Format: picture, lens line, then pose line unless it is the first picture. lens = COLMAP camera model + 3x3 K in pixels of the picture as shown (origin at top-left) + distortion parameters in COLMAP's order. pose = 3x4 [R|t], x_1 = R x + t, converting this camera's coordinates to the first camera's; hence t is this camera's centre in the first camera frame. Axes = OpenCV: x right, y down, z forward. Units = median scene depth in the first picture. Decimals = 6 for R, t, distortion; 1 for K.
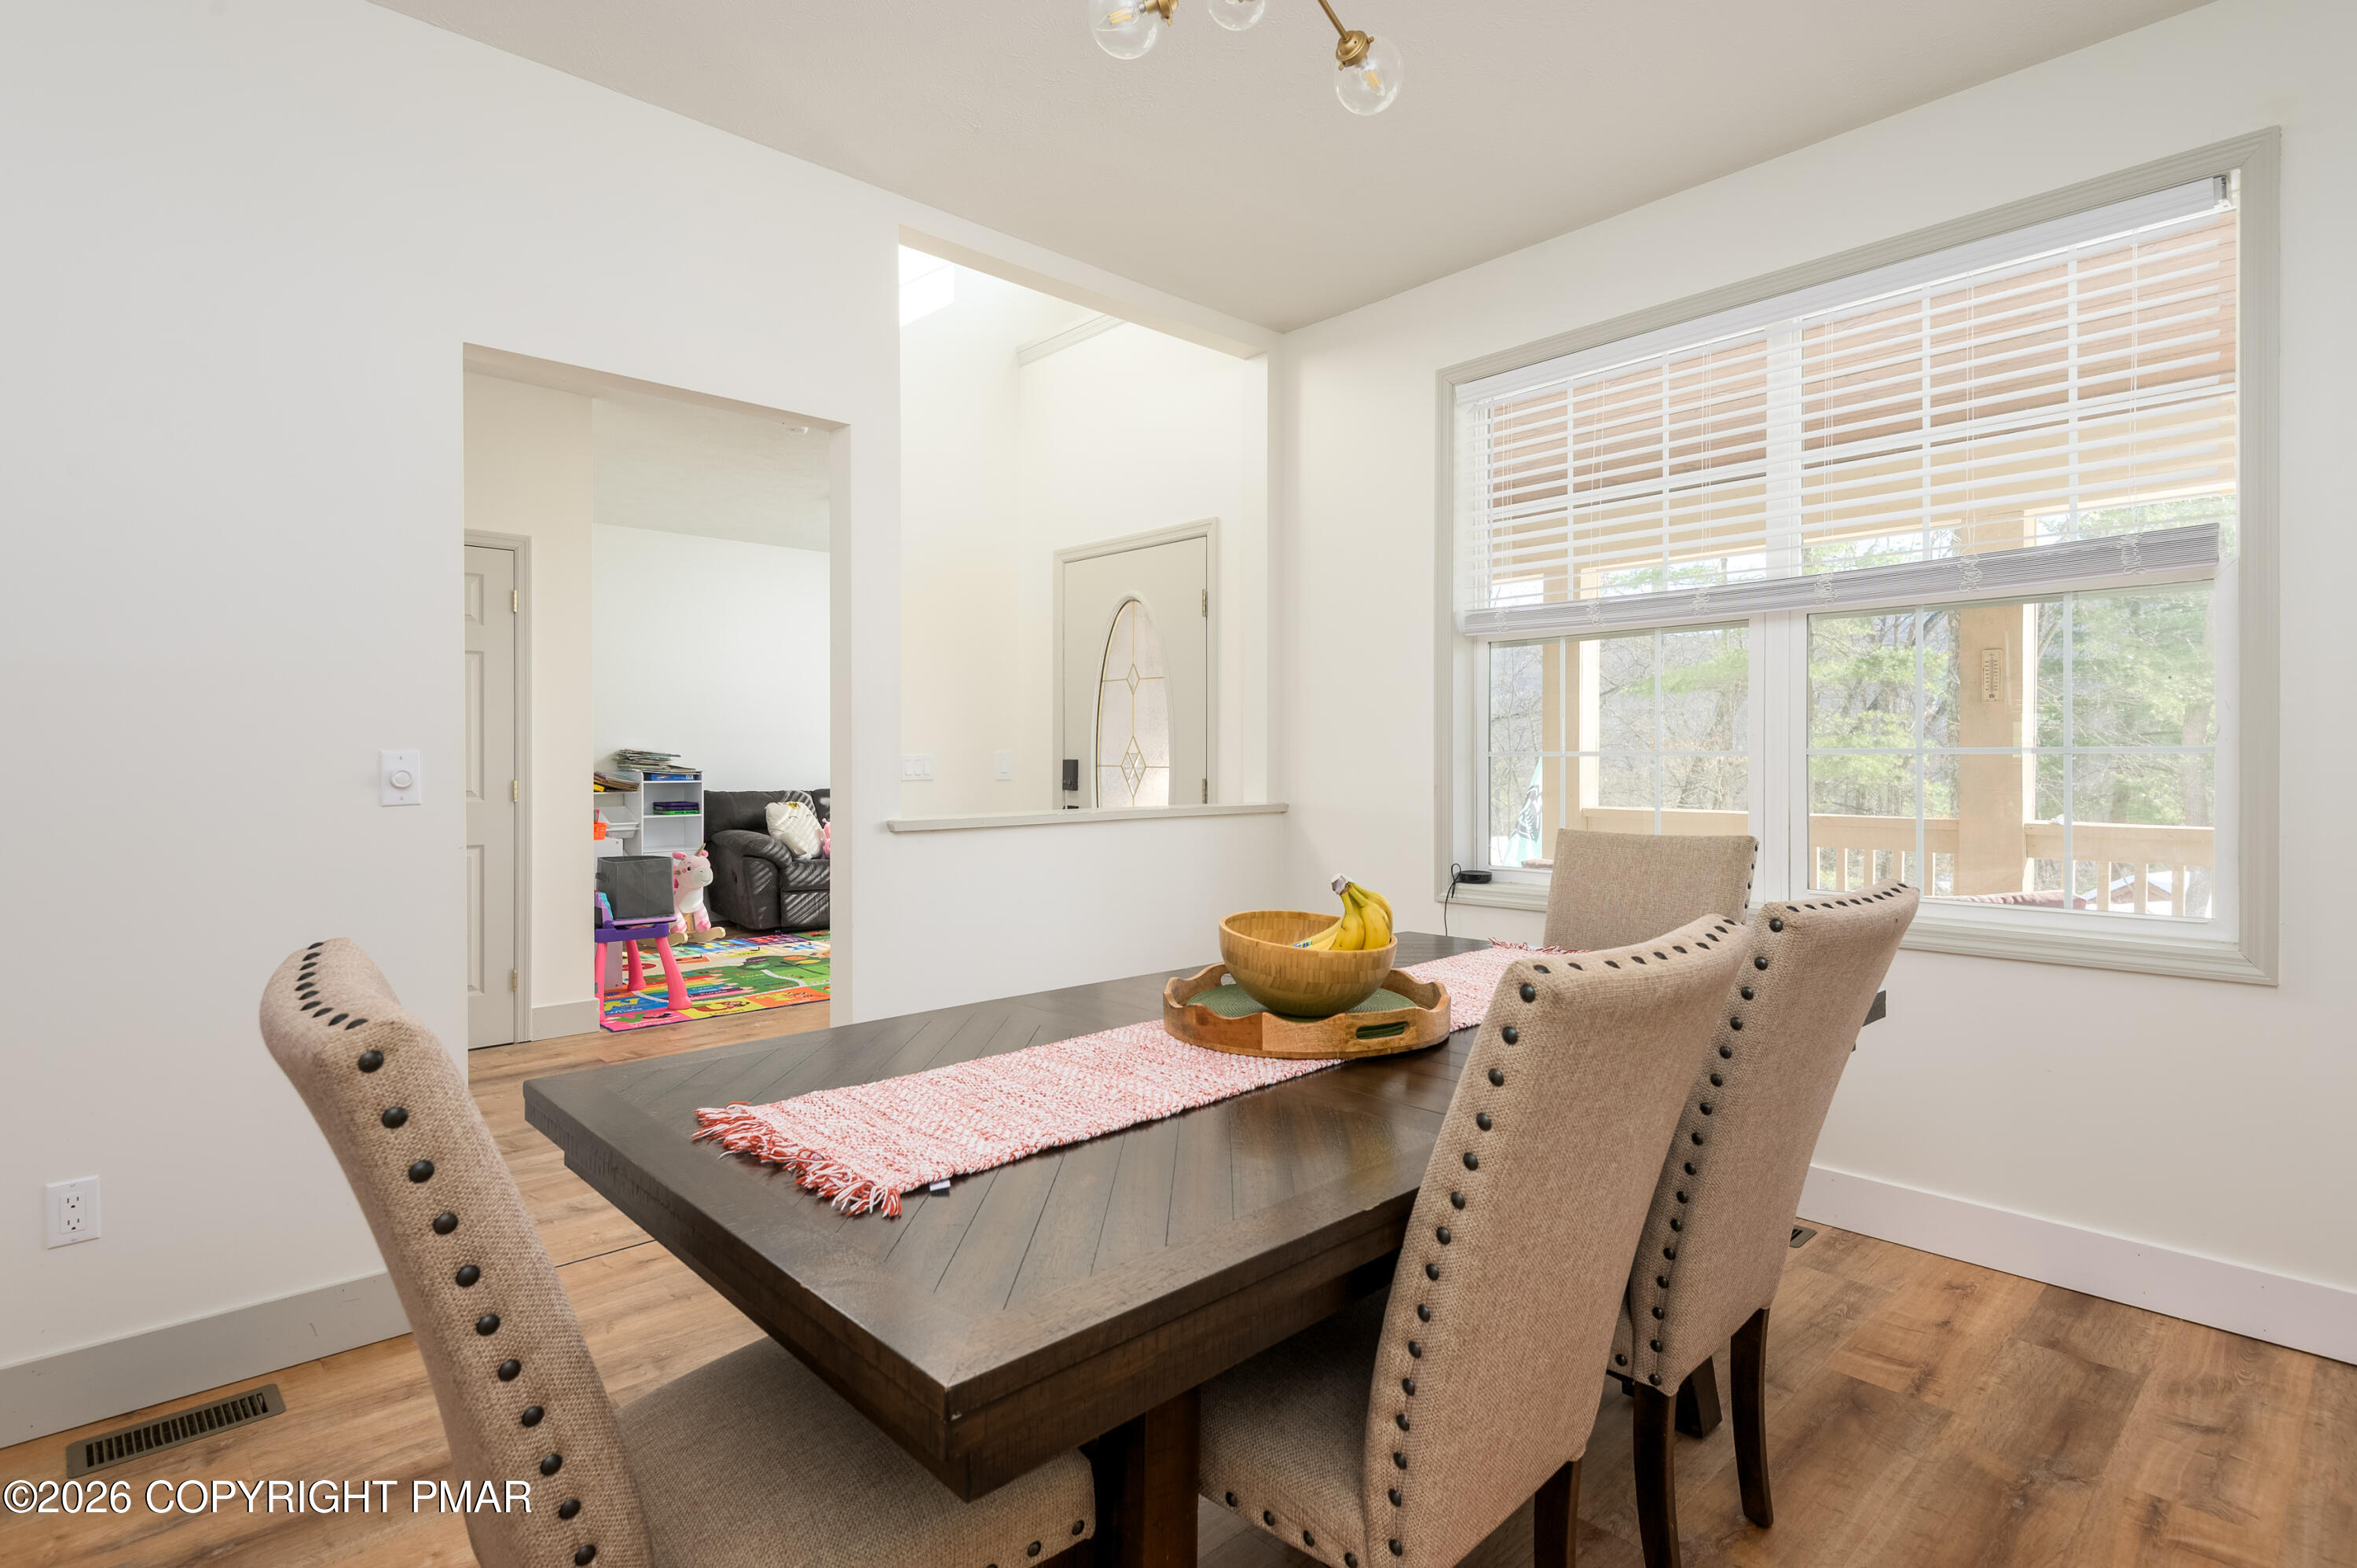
lens RADIAL K [[1191.8, 0, 1191.2], [0, 1191.8, 778.2], [0, 0, 1]] dist [0.005304, -0.000604]
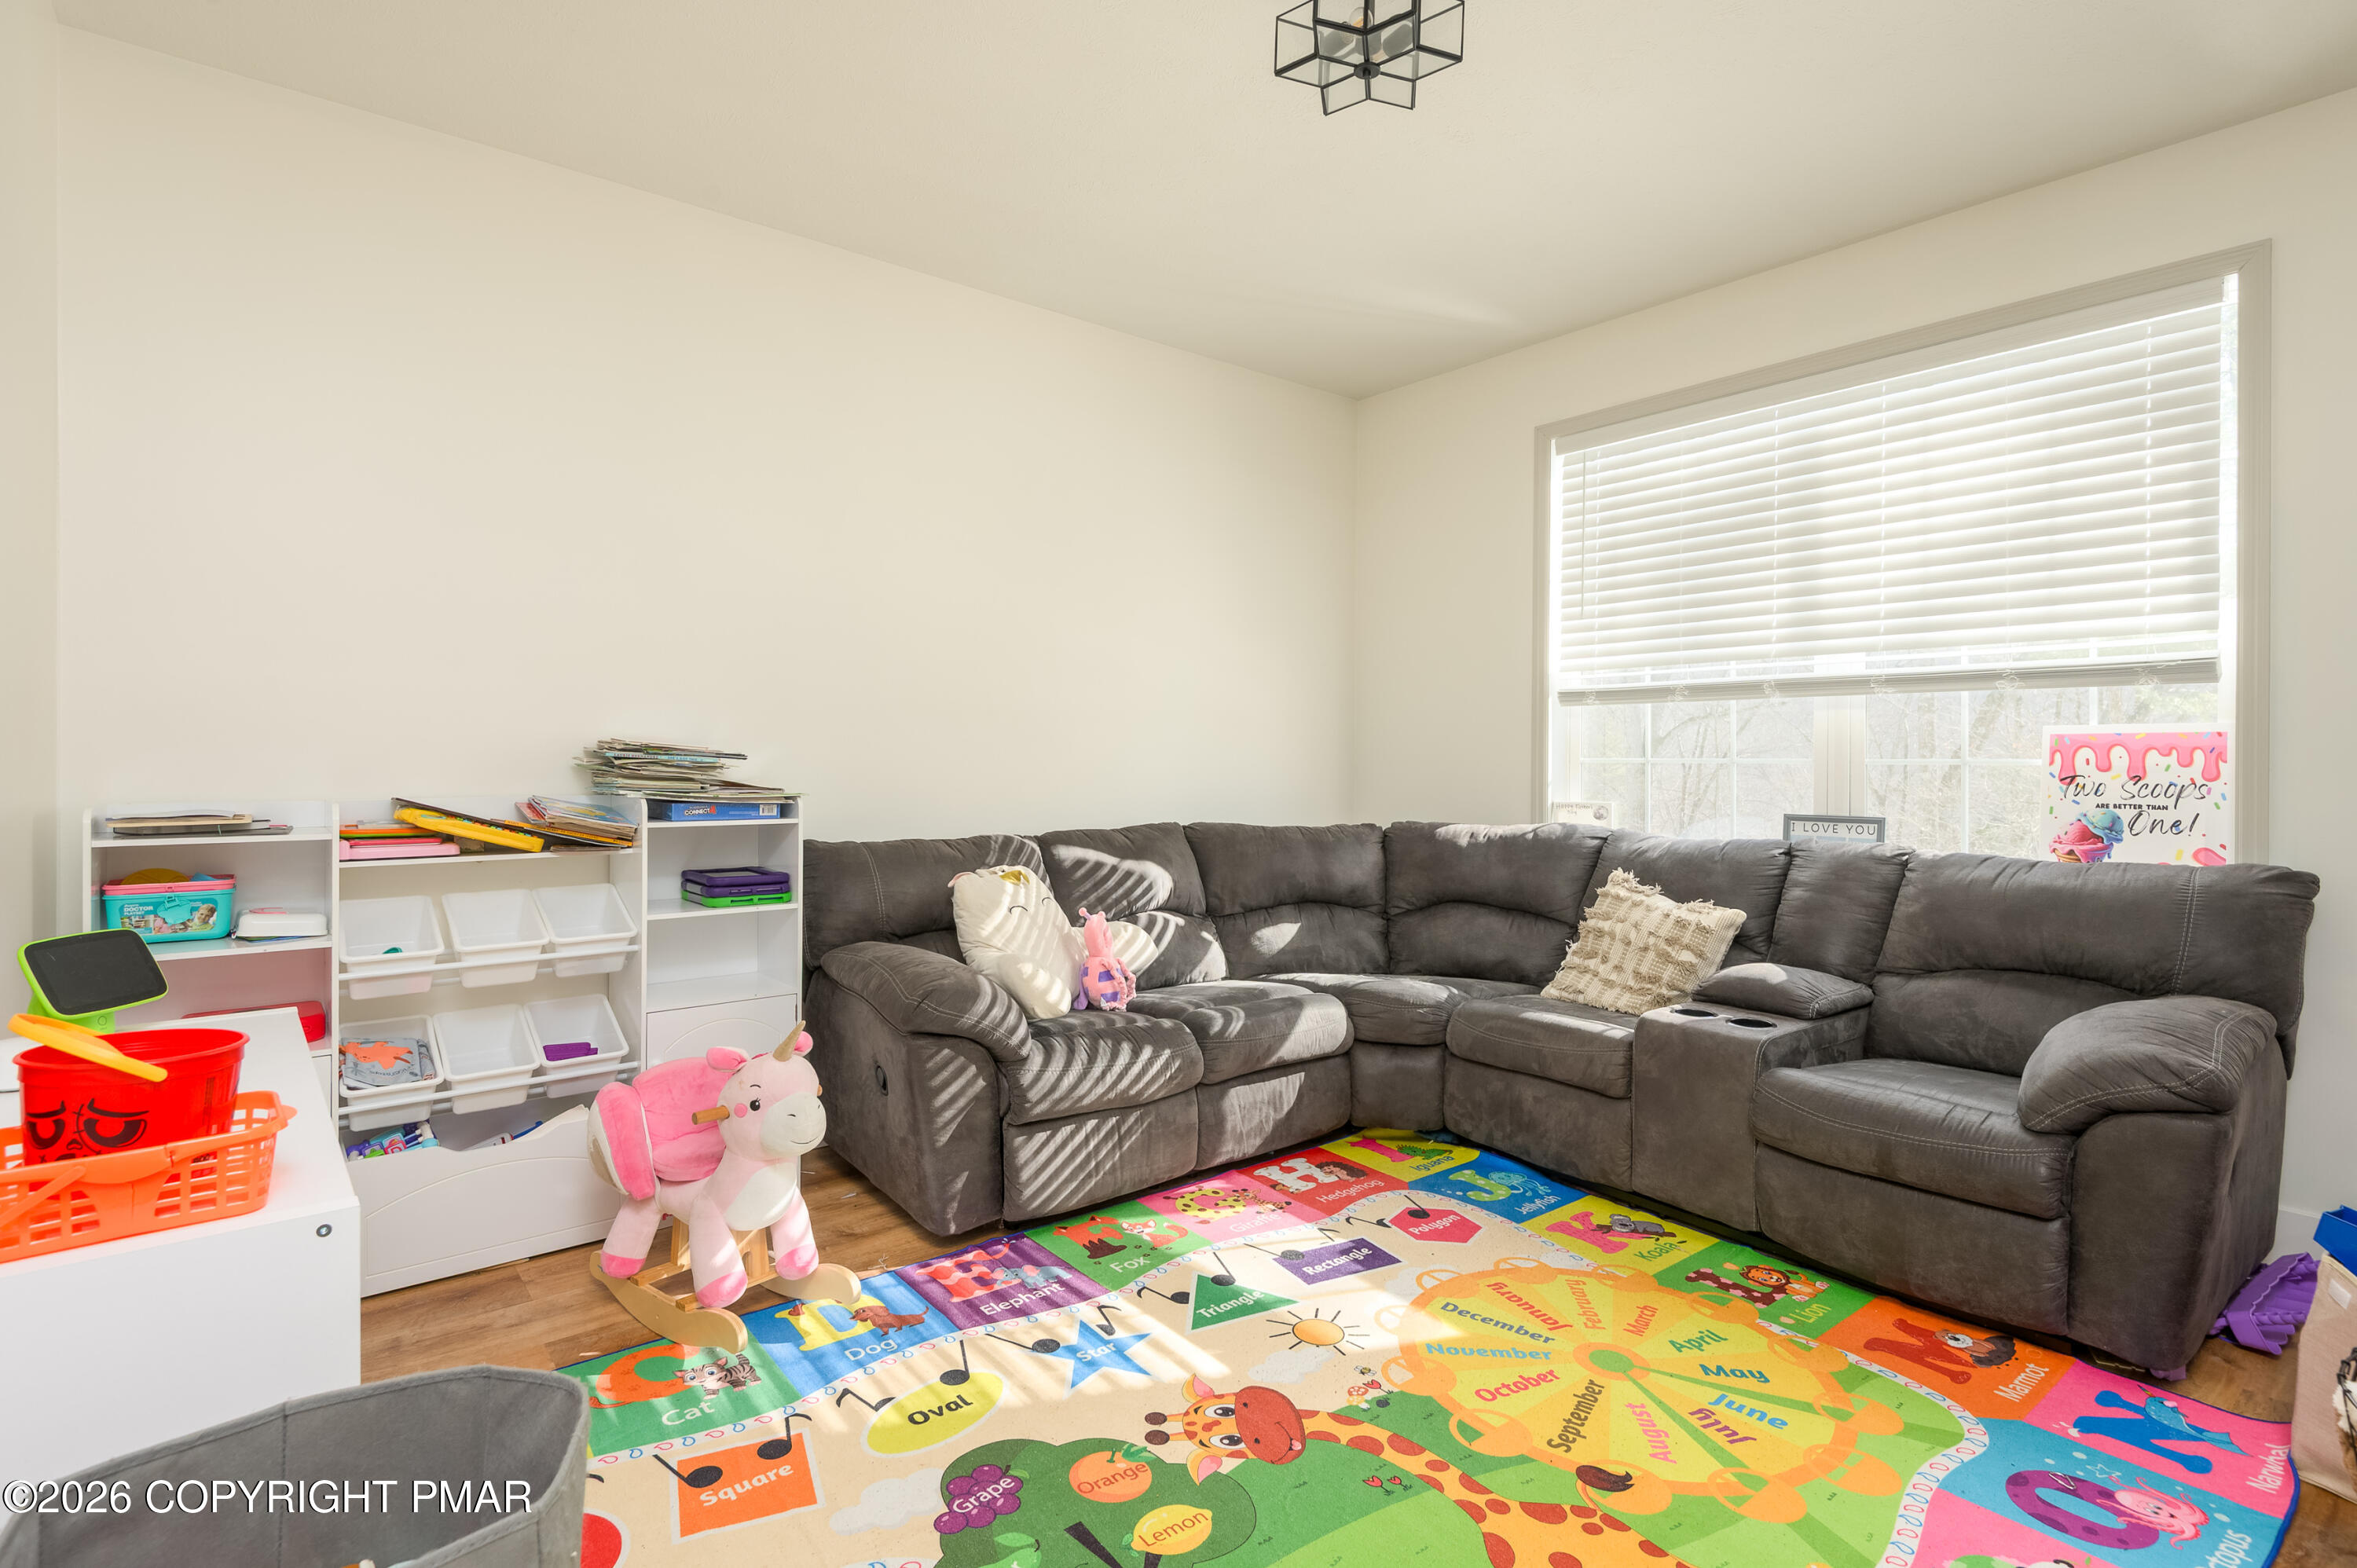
lens RADIAL K [[1147.0, 0, 1179.4], [0, 1147.0, 767.9], [0, 0, 1]] dist [0.018226, -0.006902]
pose [[0.996974, 0.005205, -0.077565, -0.256004], [-0.005315, 0.999985, -0.001216, -0.015291], [0.077557, 0.001624, 0.996987, 0.633059]]
